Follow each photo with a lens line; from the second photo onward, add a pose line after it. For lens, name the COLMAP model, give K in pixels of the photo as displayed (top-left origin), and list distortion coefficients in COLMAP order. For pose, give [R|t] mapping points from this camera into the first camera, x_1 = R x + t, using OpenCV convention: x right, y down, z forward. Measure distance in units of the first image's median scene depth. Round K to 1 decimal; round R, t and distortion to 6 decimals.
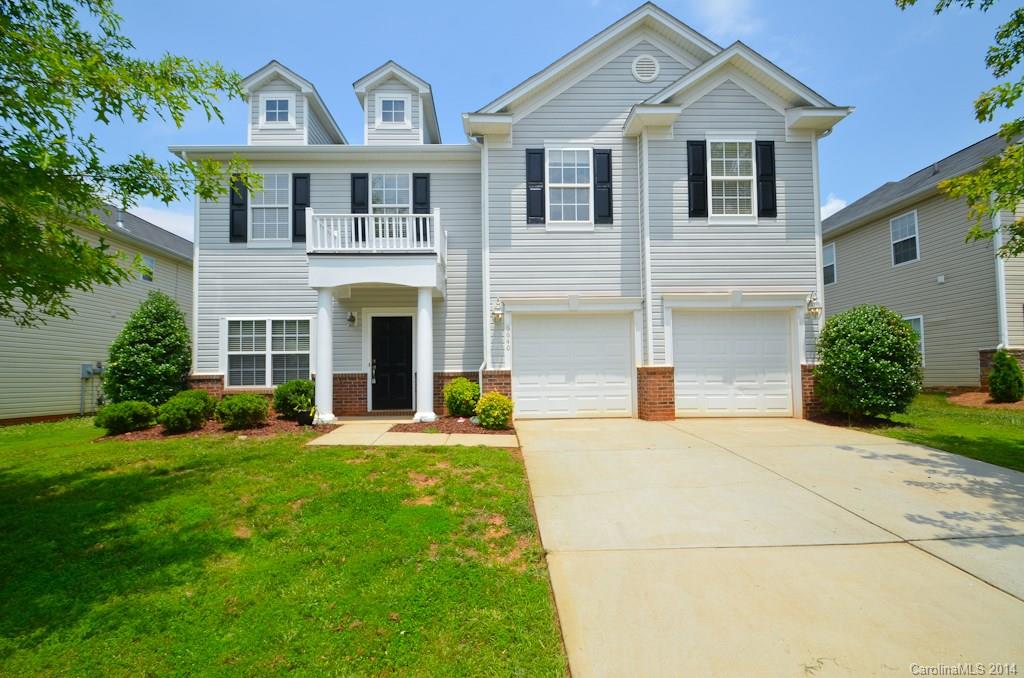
lens RADIAL K [[452.2, 0, 504.9], [0, 452.2, 358.3], [0, 0, 1]] dist [0.009357, -0.013322]
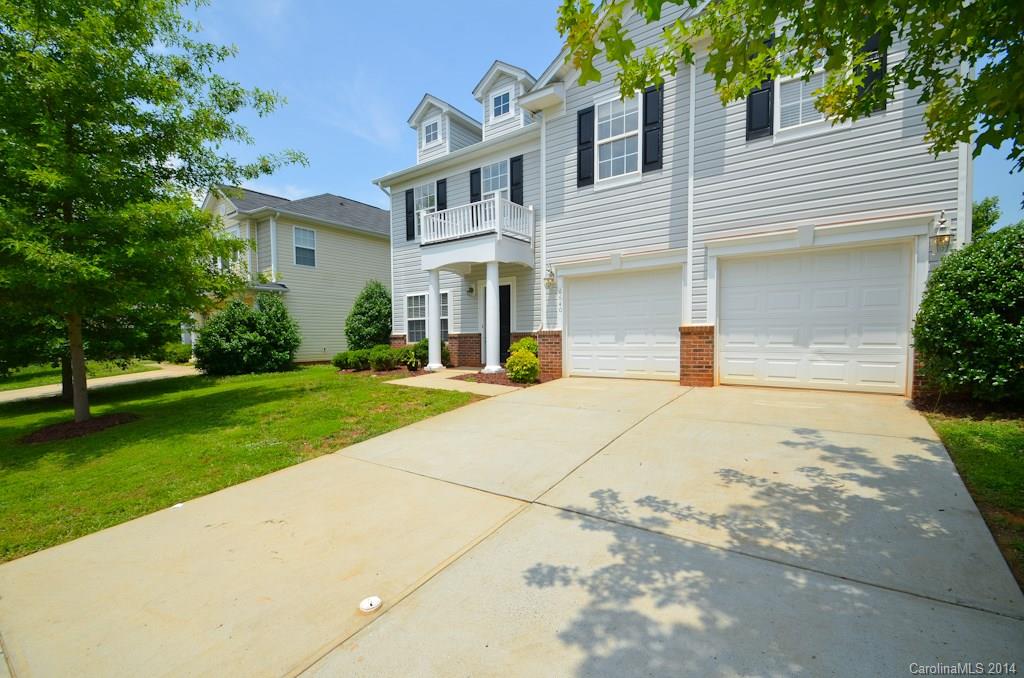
lens RADIAL K [[446.5, 0, 507.6], [0, 446.5, 358.3], [0, 0, 1]] dist [0.007380, -0.012865]
pose [[0.788831, 0.033128, -0.613716, 0.568546], [0.026418, 0.995796, 0.087708, -0.004745], [0.614042, -0.085400, 0.784640, 0.074809]]
